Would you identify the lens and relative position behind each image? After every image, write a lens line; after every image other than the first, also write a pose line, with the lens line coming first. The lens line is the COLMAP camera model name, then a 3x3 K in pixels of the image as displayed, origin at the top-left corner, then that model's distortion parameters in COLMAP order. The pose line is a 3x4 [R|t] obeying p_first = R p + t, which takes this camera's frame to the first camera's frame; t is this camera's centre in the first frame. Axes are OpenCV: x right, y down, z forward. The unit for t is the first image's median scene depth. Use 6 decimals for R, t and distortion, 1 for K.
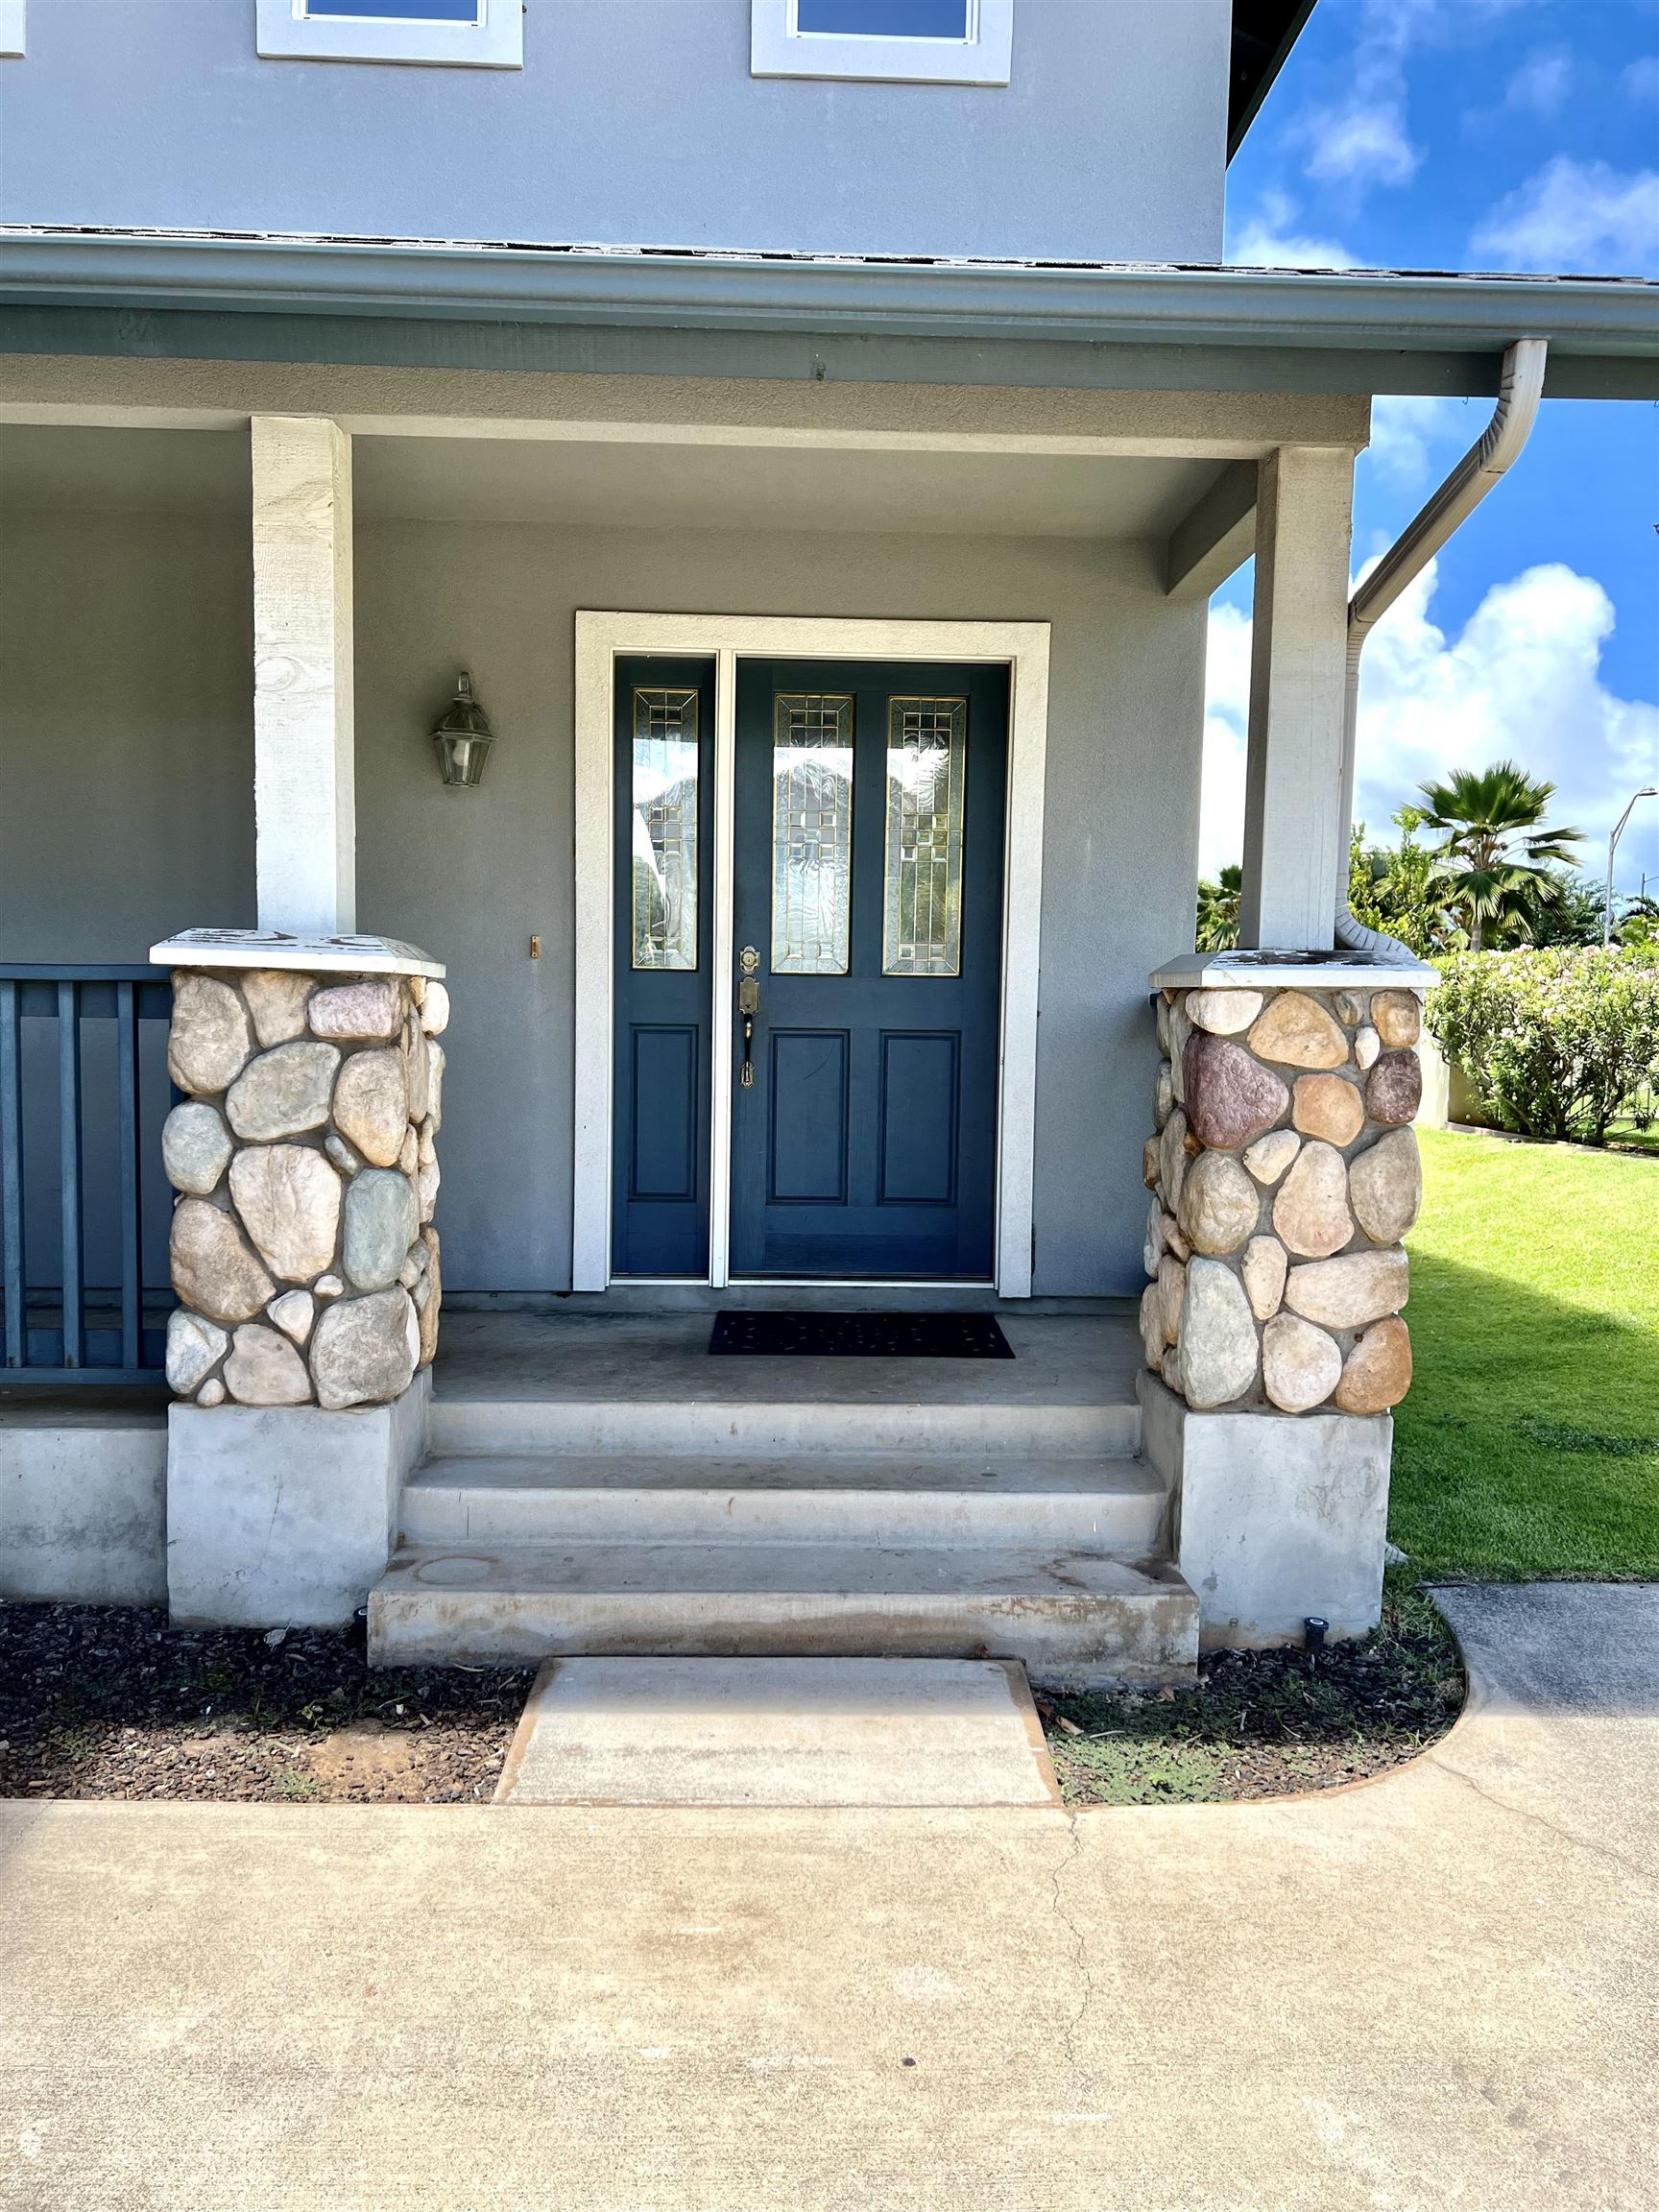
lens RADIAL K [[1677.8, 0, 818.7], [0, 1677.8, 1111.0], [0, 0, 1]] dist [0.110936, -0.092407]
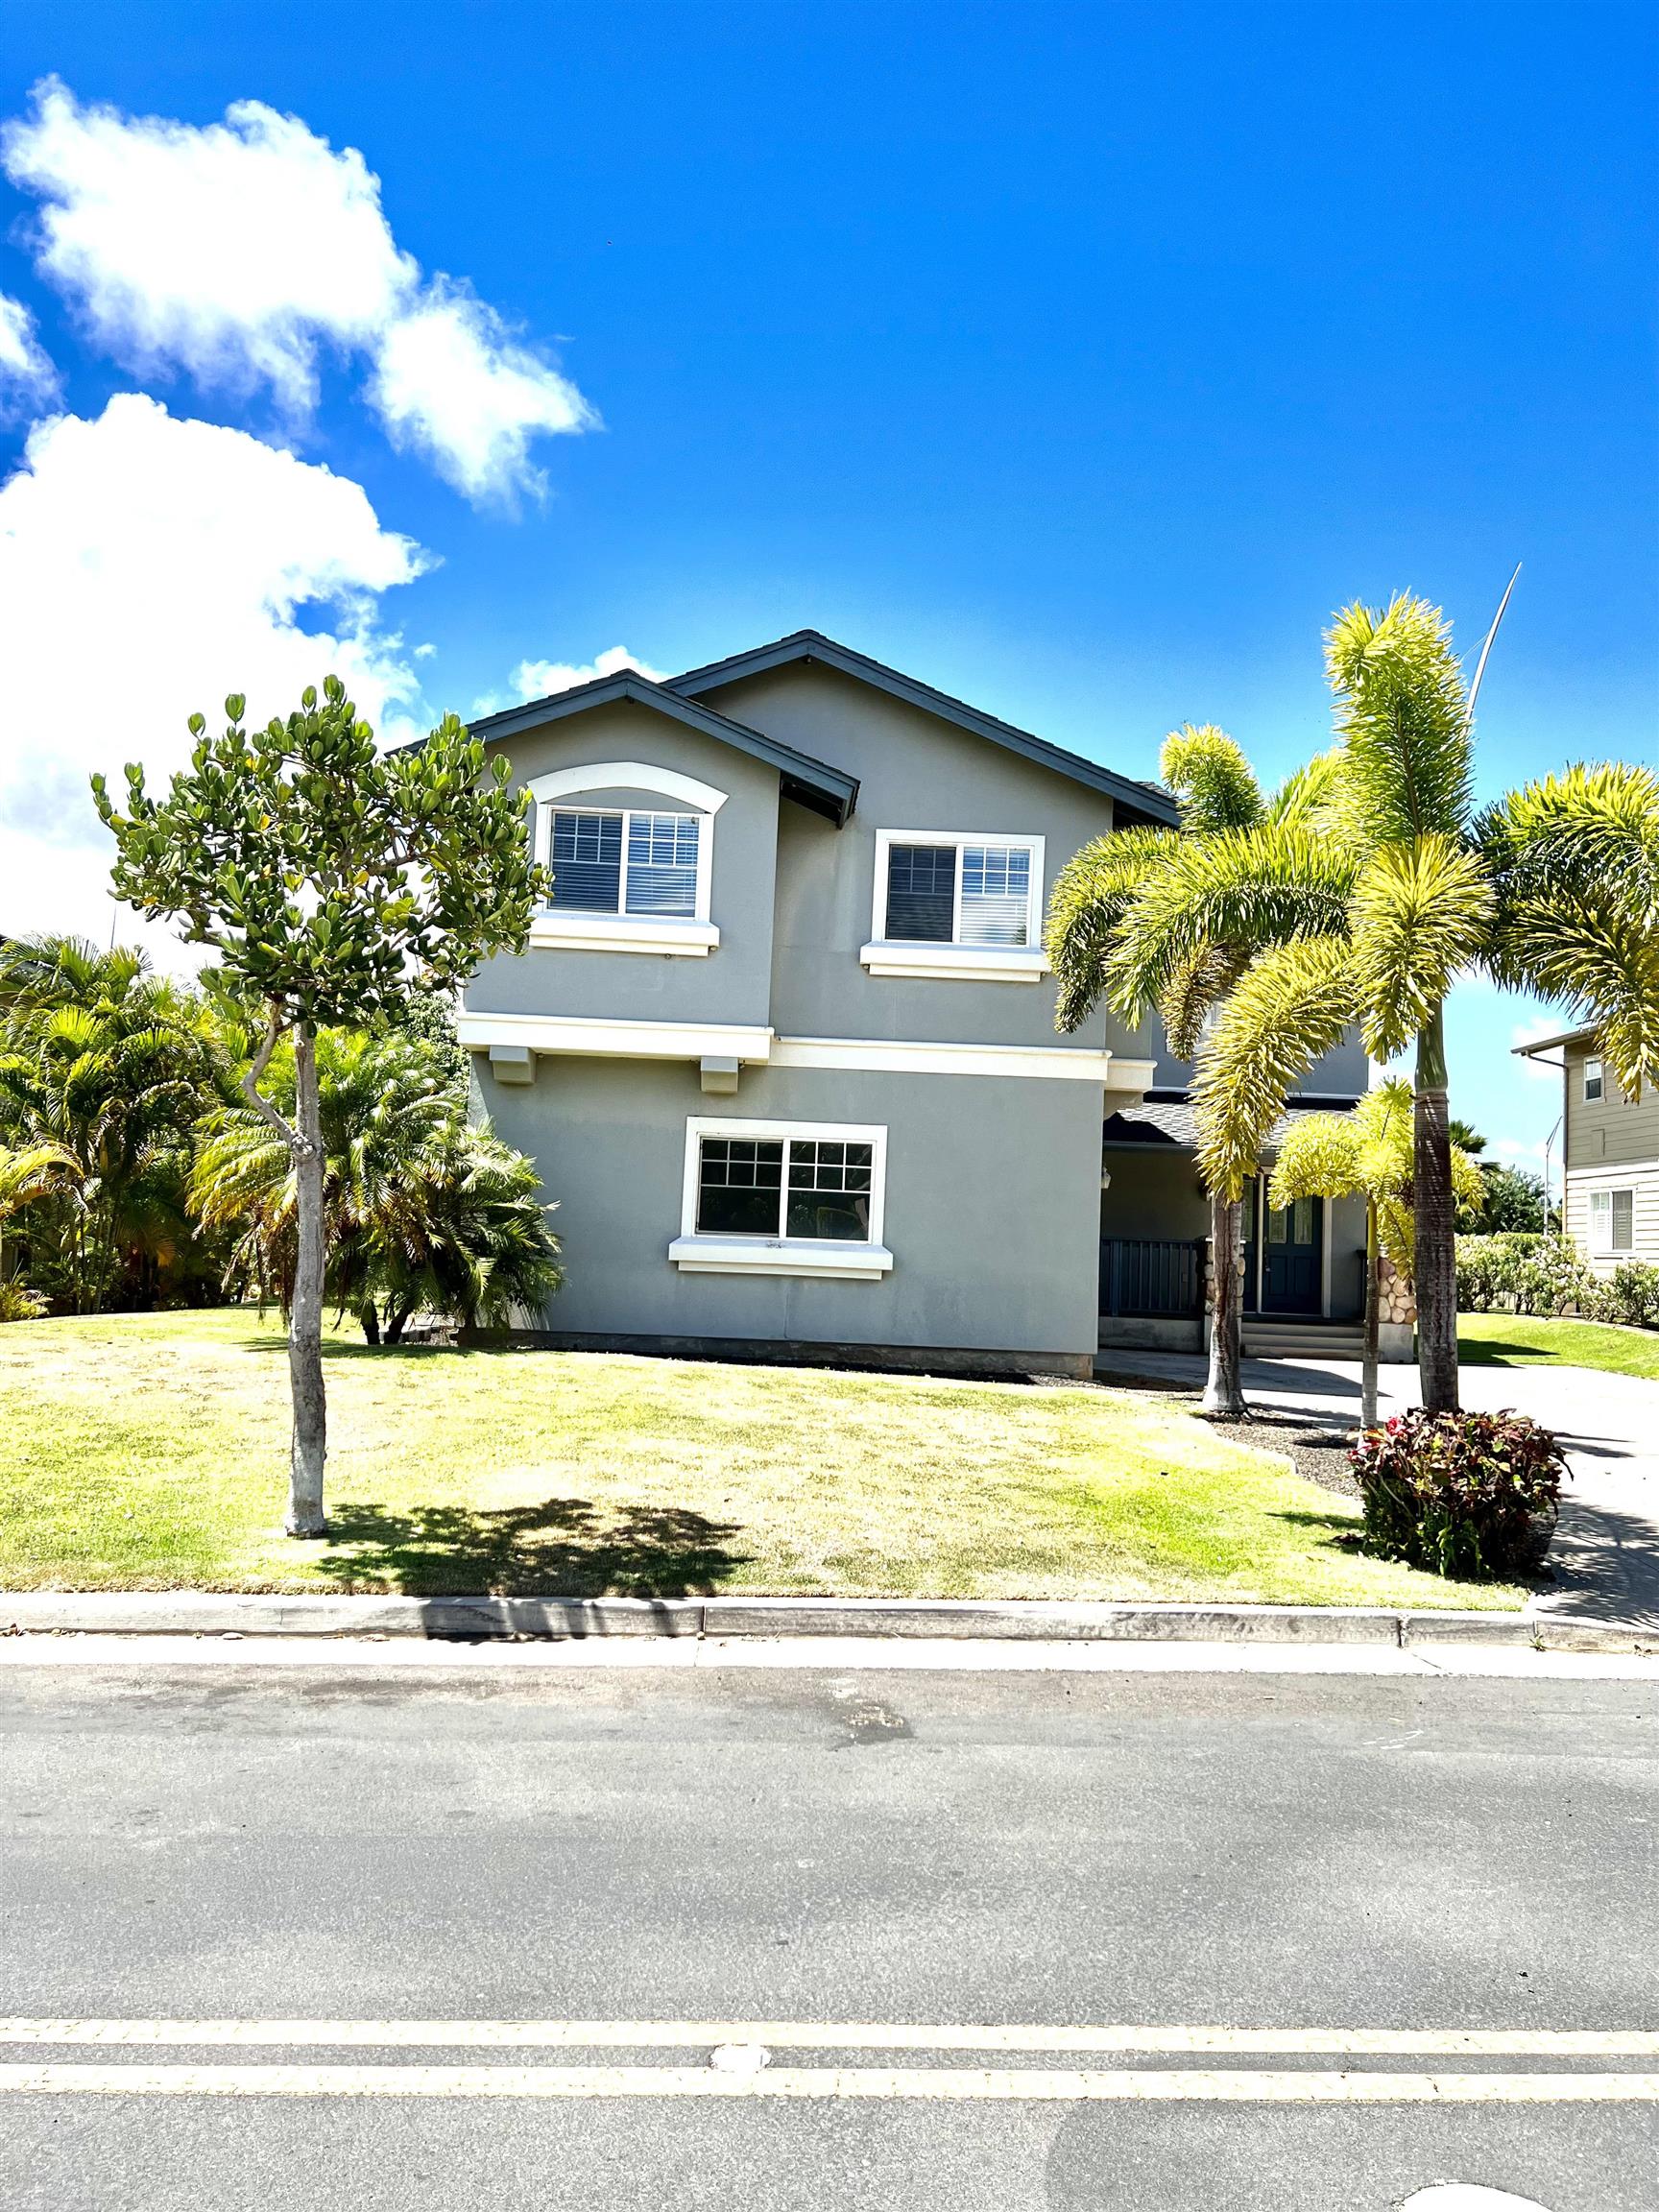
lens RADIAL K [[1677.8, 0, 818.7], [0, 1677.8, 1111.0], [0, 0, 1]] dist [0.110936, -0.092407]
pose [[0.999745, 0.021868, 0.005594, -0.569013], [-0.020837, 0.989380, -0.143853, 0.109144], [-0.008680, 0.143700, 0.989583, -1.575787]]
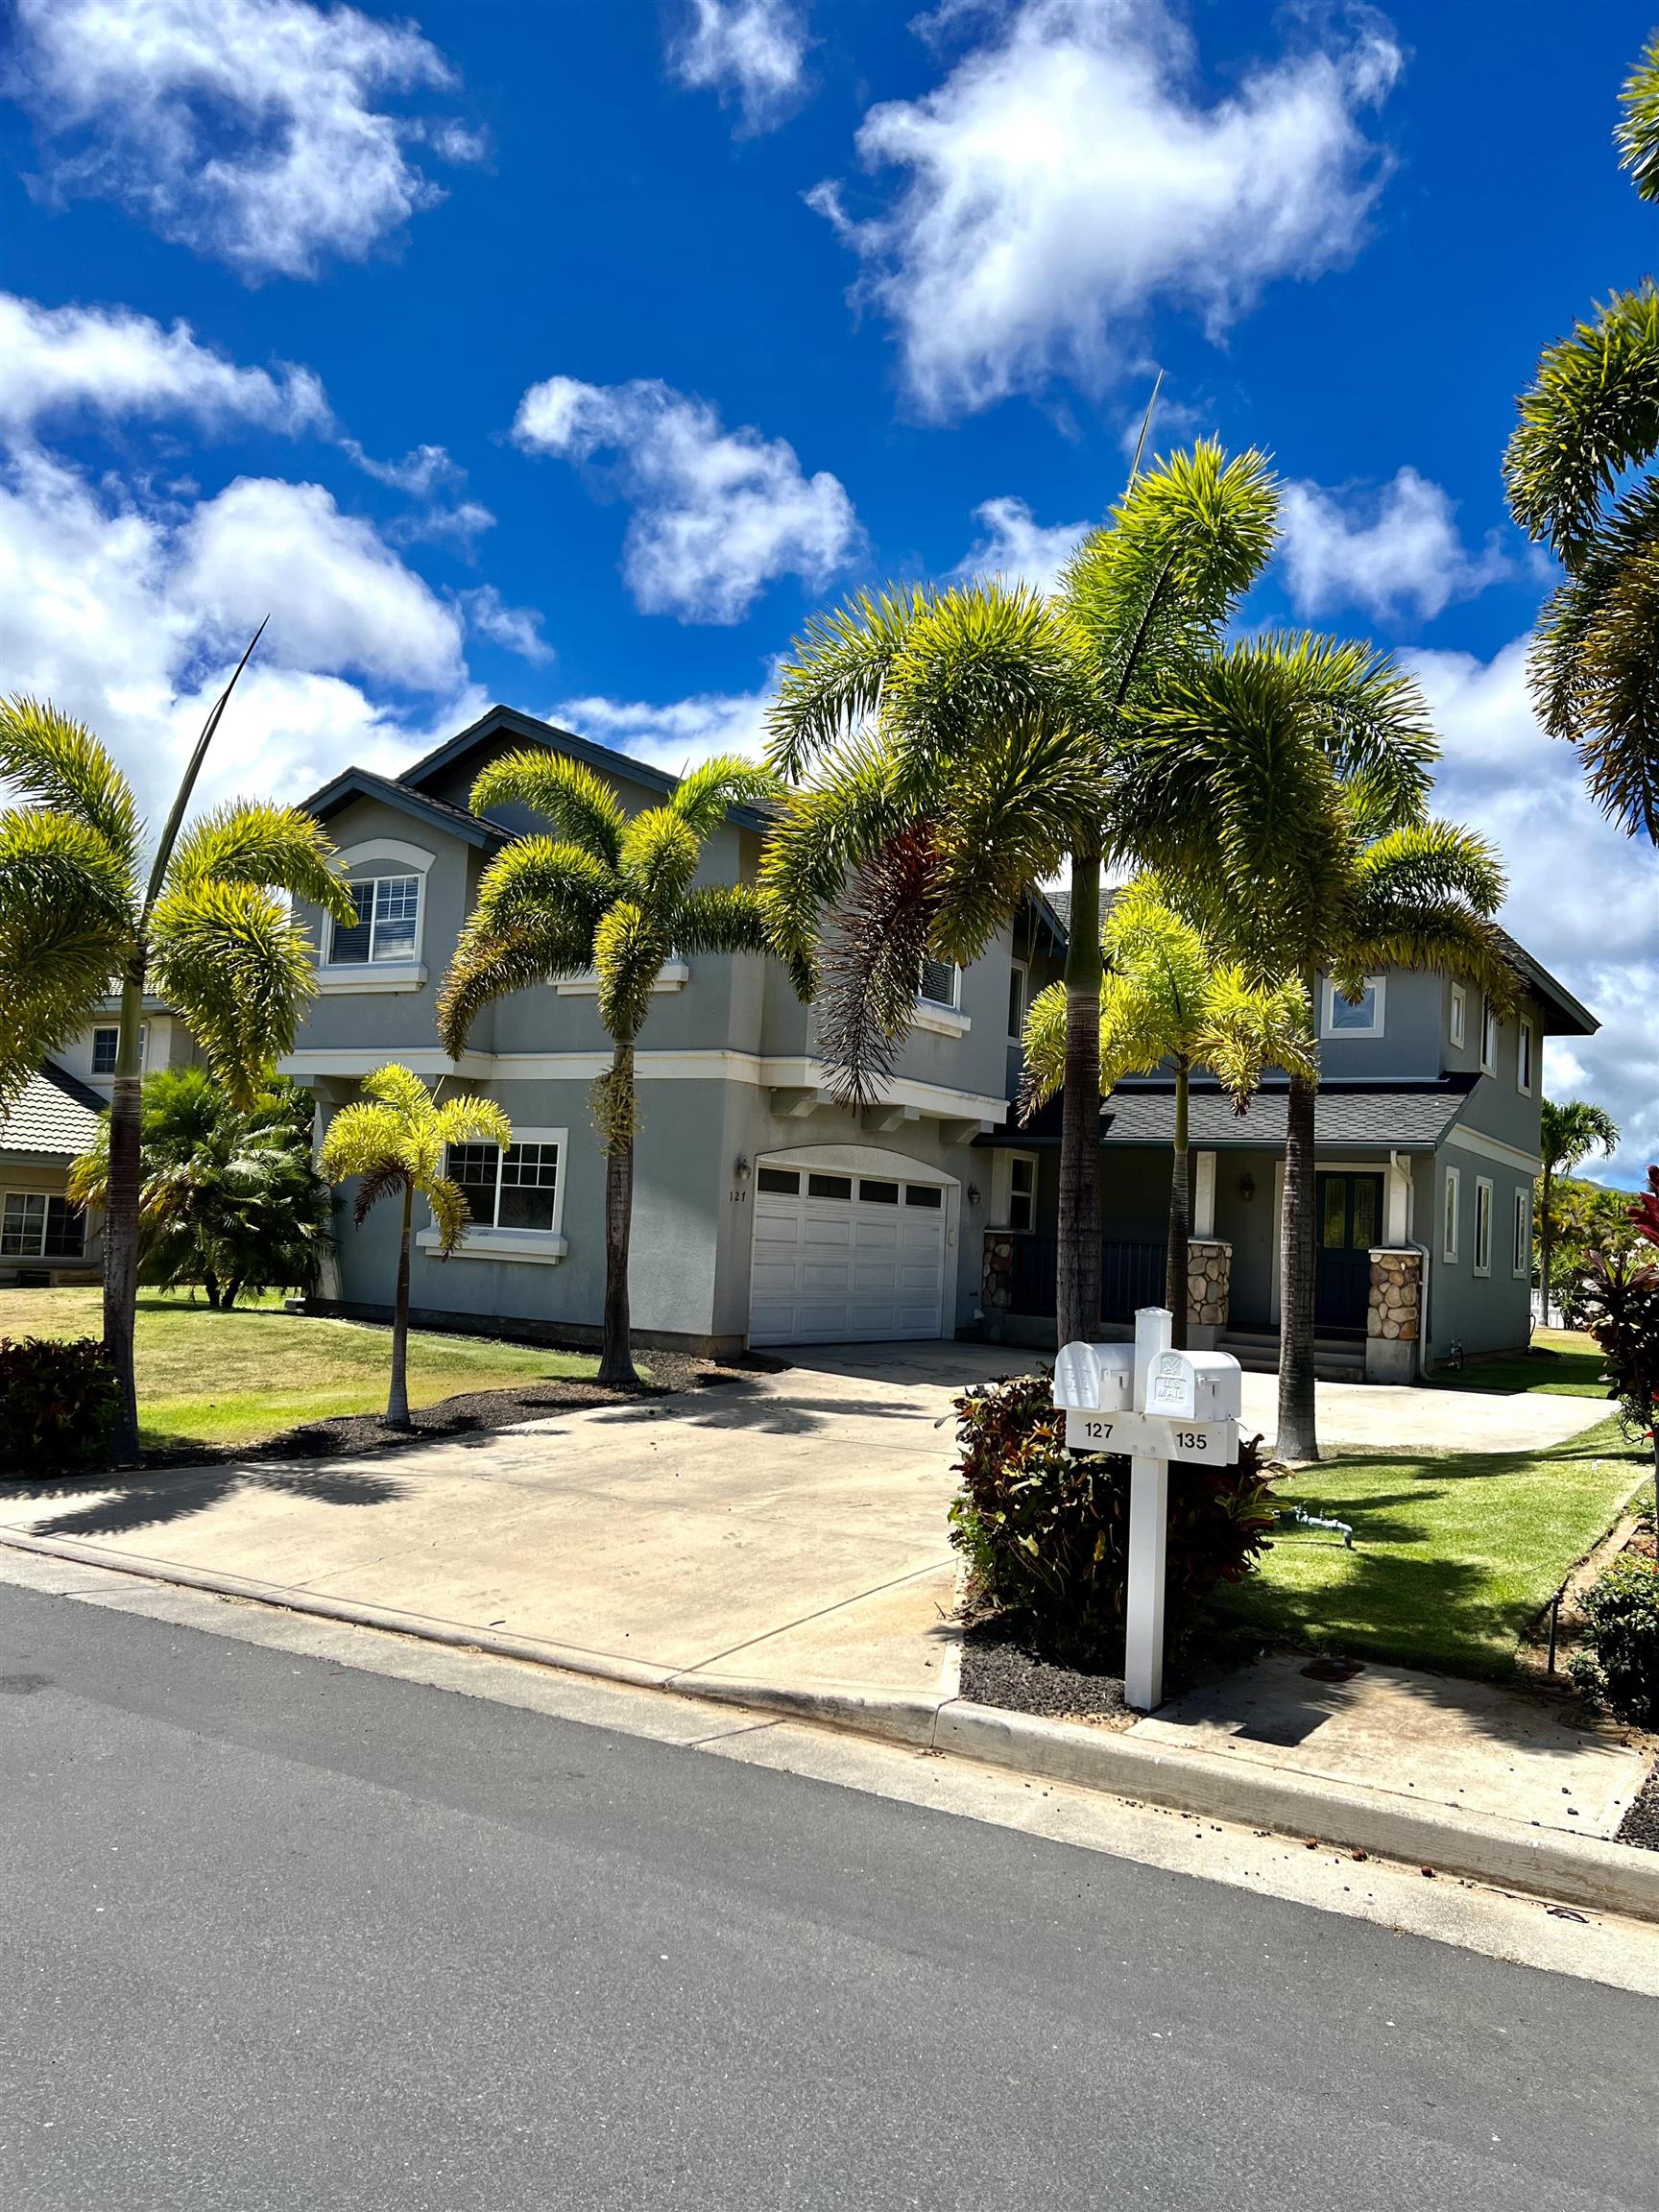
lens RADIAL K [[1677.8, 0, 818.7], [0, 1677.8, 1111.0], [0, 0, 1]] dist [0.110936, -0.092407]
pose [[0.826072, -0.015332, -0.563356, 0.564478], [-0.070239, 0.989035, -0.129911, 0.092187], [0.559170, 0.146886, 0.815937, -1.354504]]
